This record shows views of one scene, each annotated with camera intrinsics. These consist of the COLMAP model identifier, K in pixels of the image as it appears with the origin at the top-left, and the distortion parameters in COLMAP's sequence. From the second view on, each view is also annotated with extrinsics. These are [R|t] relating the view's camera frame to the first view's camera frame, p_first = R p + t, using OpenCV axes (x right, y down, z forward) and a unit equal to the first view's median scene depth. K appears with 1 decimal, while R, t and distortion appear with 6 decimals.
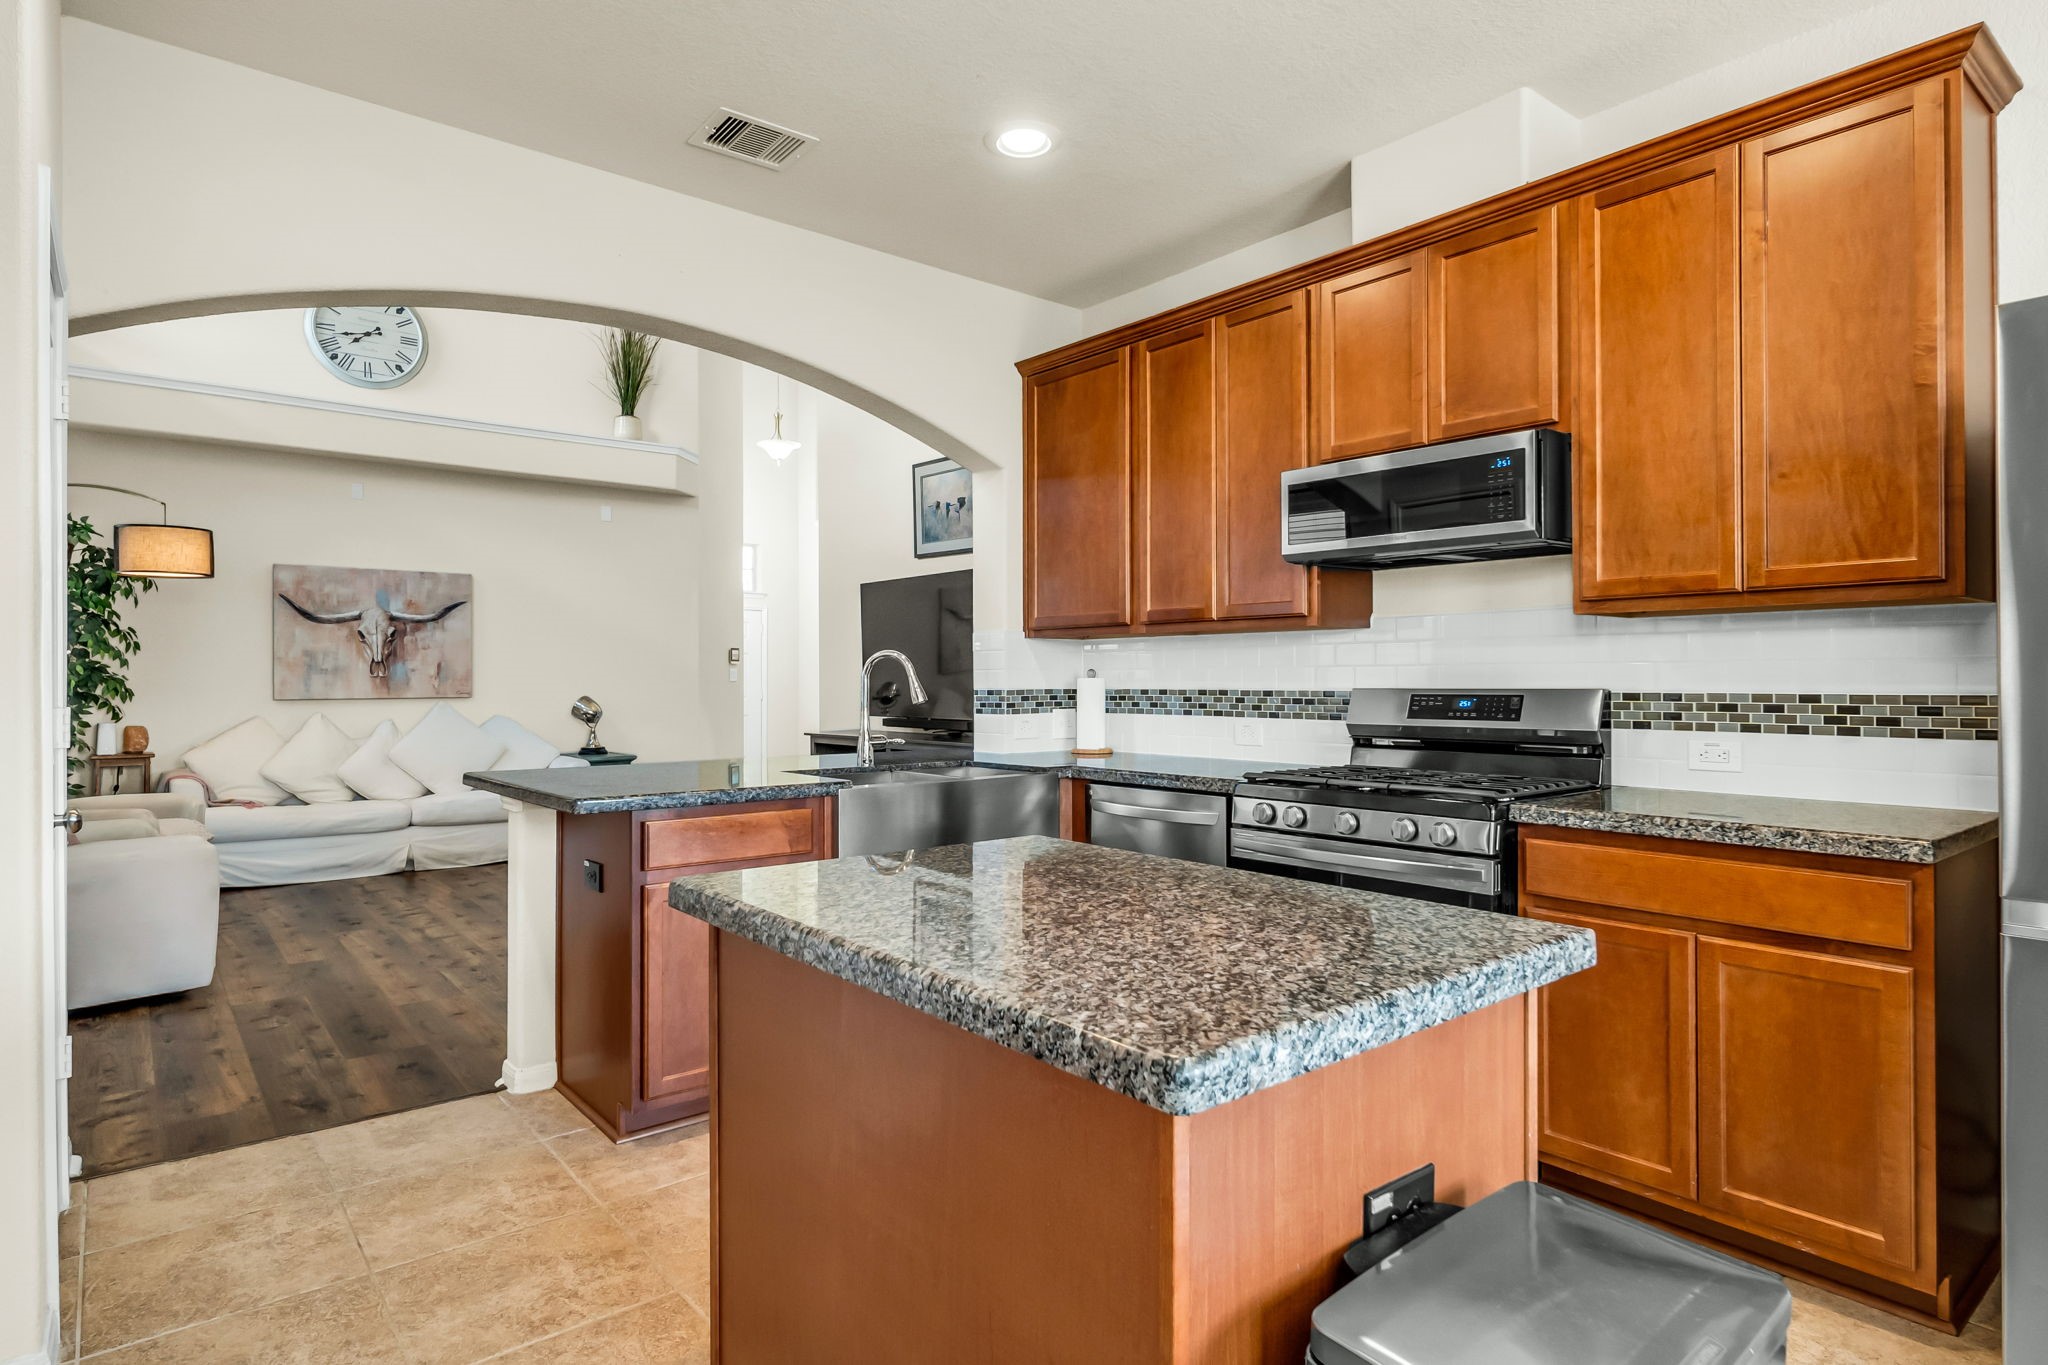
lens RADIAL K [[1124.8, 0, 1035.9], [0, 1124.8, 668.7], [0, 0, 1]] dist [0.006718, 0.000128]
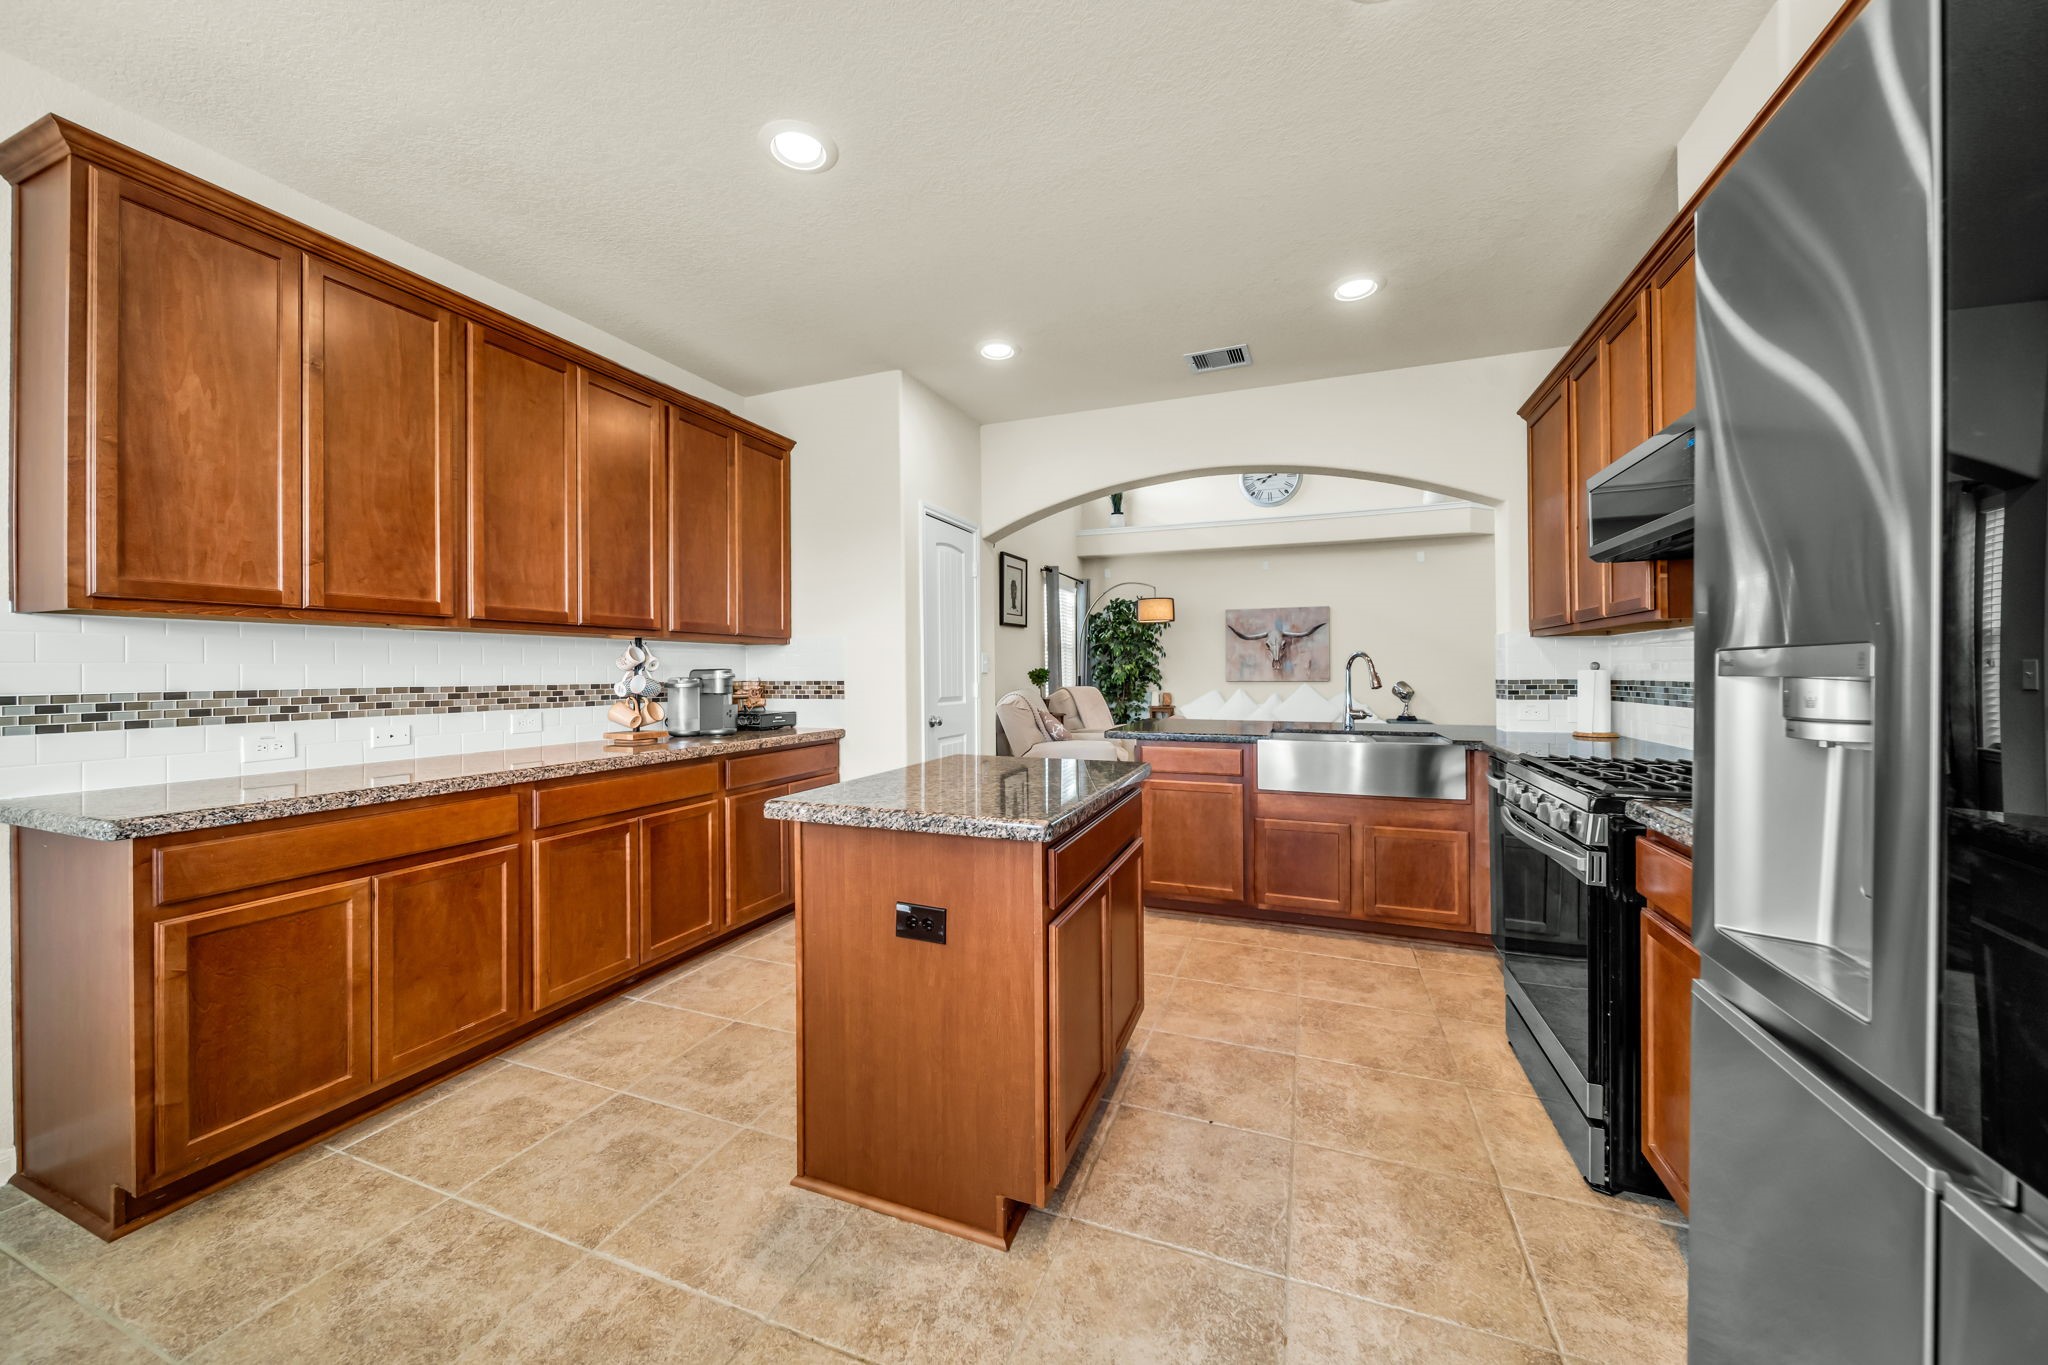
lens RADIAL K [[754.1, 0, 1008.6], [0, 754.1, 661.1], [0, 0, 1]] dist [0.006571, -0.000043]
pose [[0.473020, -0.012332, -0.880965, 0.261170], [0.011058, 0.999906, -0.008059, -0.000425], [0.880982, -0.005930, 0.473112, 0.072135]]
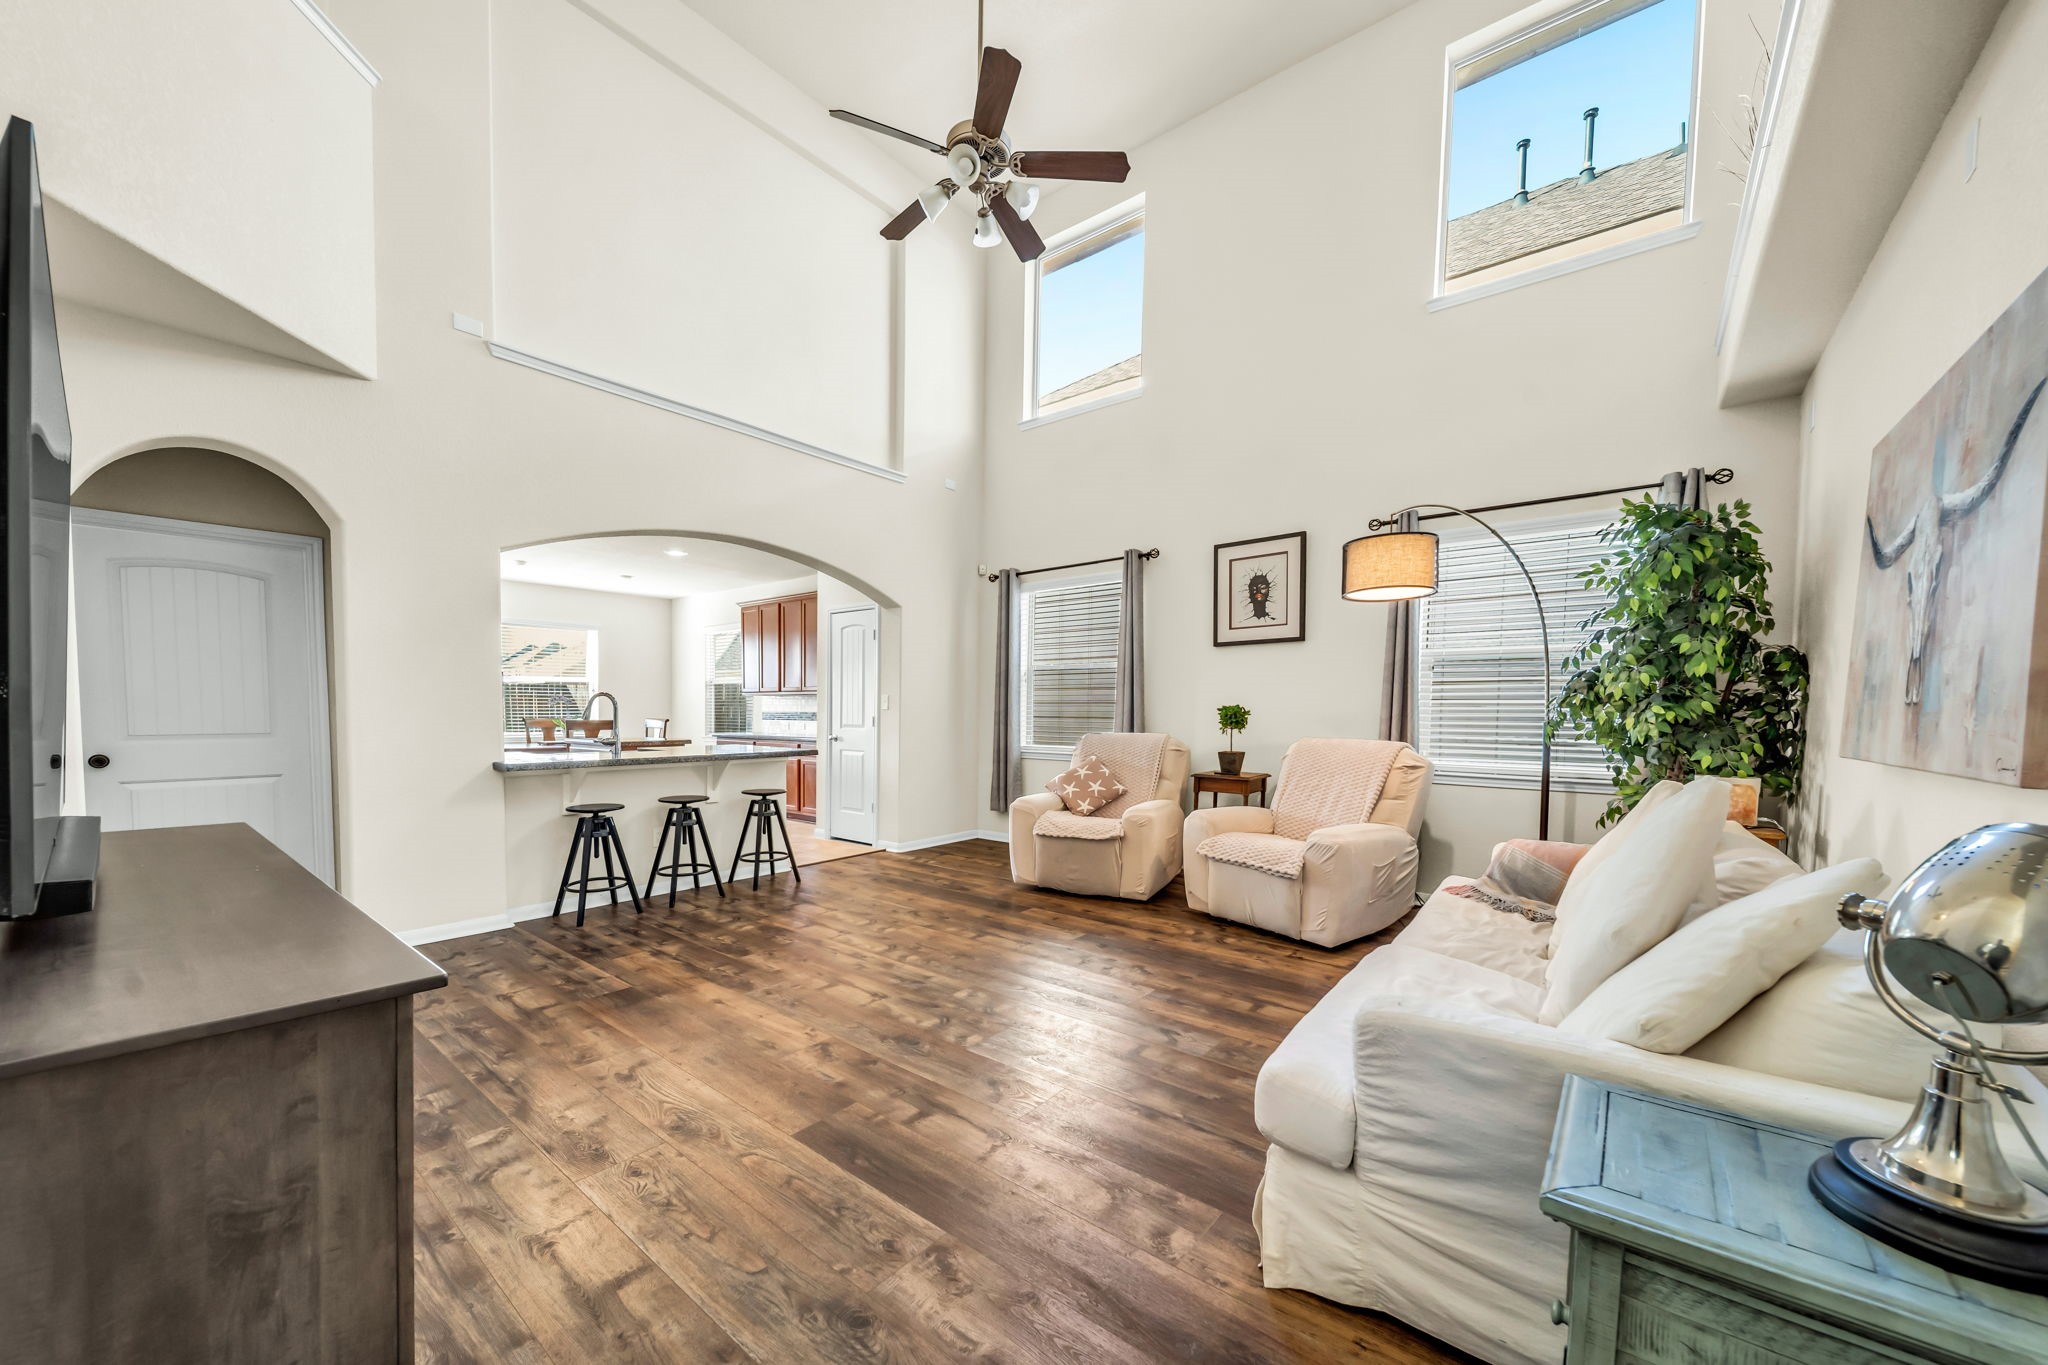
lens RADIAL K [[754.1, 0, 1032.3], [0, 754.1, 735.3], [0, 0, 1]] dist [0.006571, -0.000043]
pose [[-0.982305, 0.003154, -0.187263, -0.289621], [-0.000984, 0.999757, 0.022003, 0.013070], [0.187287, 0.021798, -0.982063, 1.181258]]
